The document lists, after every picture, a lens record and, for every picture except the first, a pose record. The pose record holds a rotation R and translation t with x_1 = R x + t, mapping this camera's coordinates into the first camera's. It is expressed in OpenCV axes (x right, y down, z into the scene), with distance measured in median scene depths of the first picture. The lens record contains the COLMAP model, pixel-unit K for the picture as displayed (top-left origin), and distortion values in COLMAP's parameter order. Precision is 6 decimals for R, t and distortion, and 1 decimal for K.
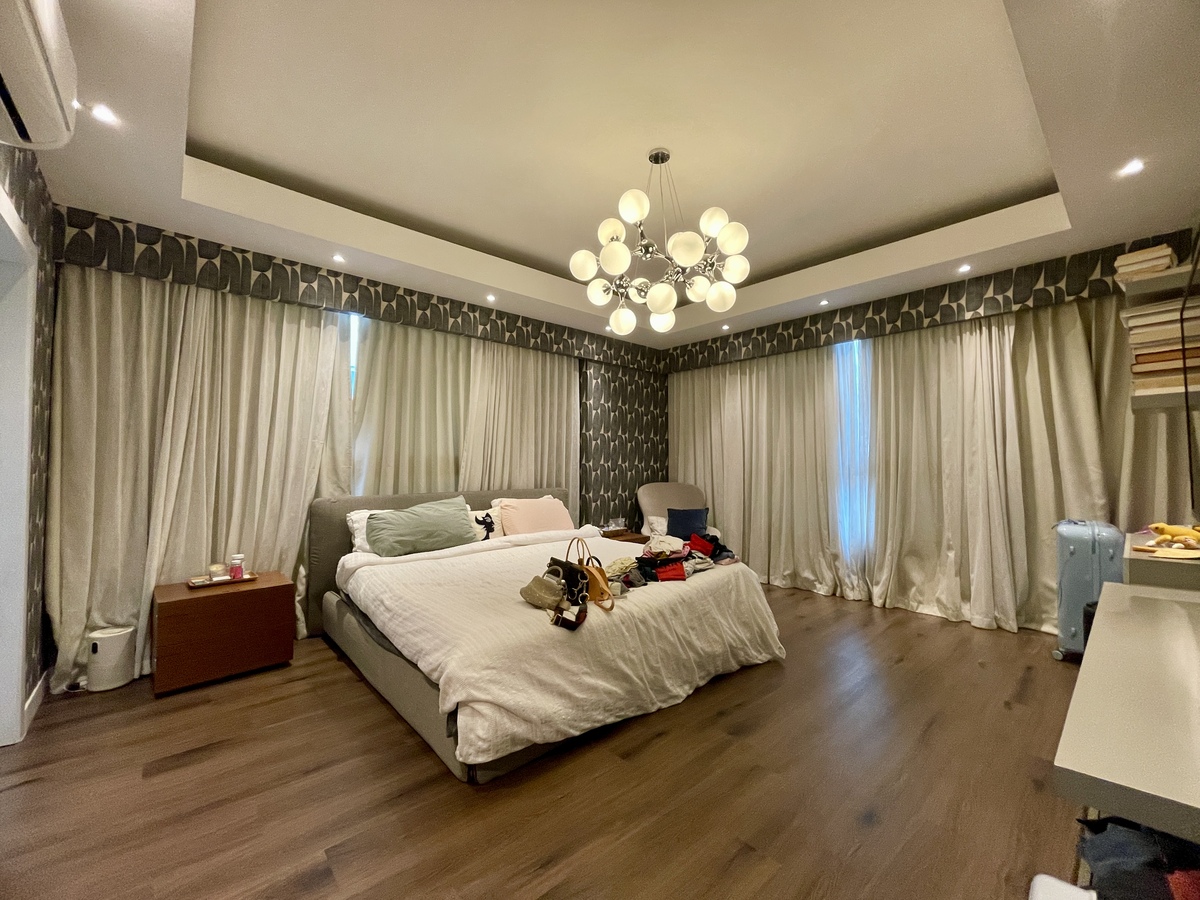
lens RADIAL K [[485.1, 0, 602.6], [0, 485.1, 450.2], [0, 0, 1]] dist [-0.002062, 0.001257]
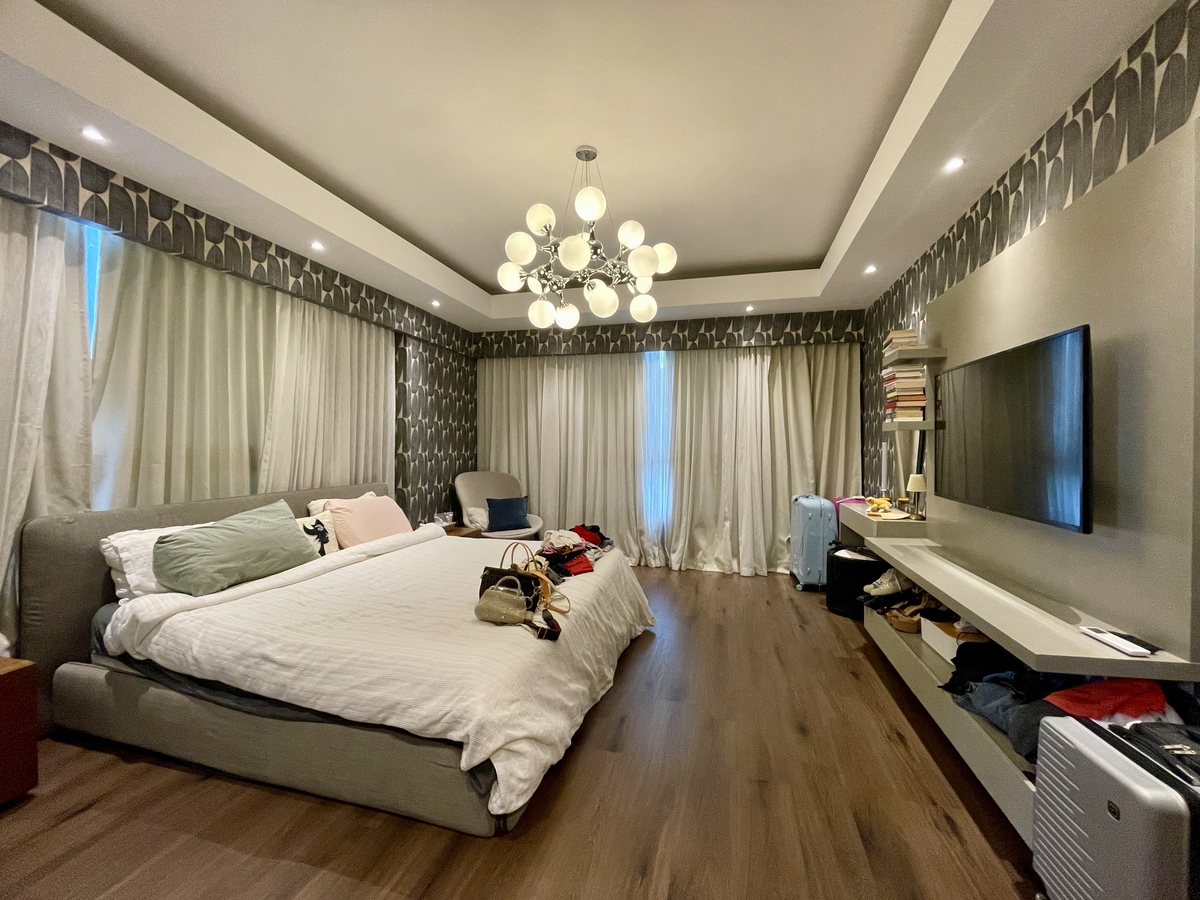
lens RADIAL K [[485.1, 0, 595.4], [0, 485.1, 448.5], [0, 0, 1]] dist [-0.002062, 0.001257]
pose [[0.839772, 0.002474, 0.542933, -0.305845], [-0.023783, 0.999197, 0.032232, -0.024661], [-0.542418, -0.039980, 0.839157, 0.096583]]
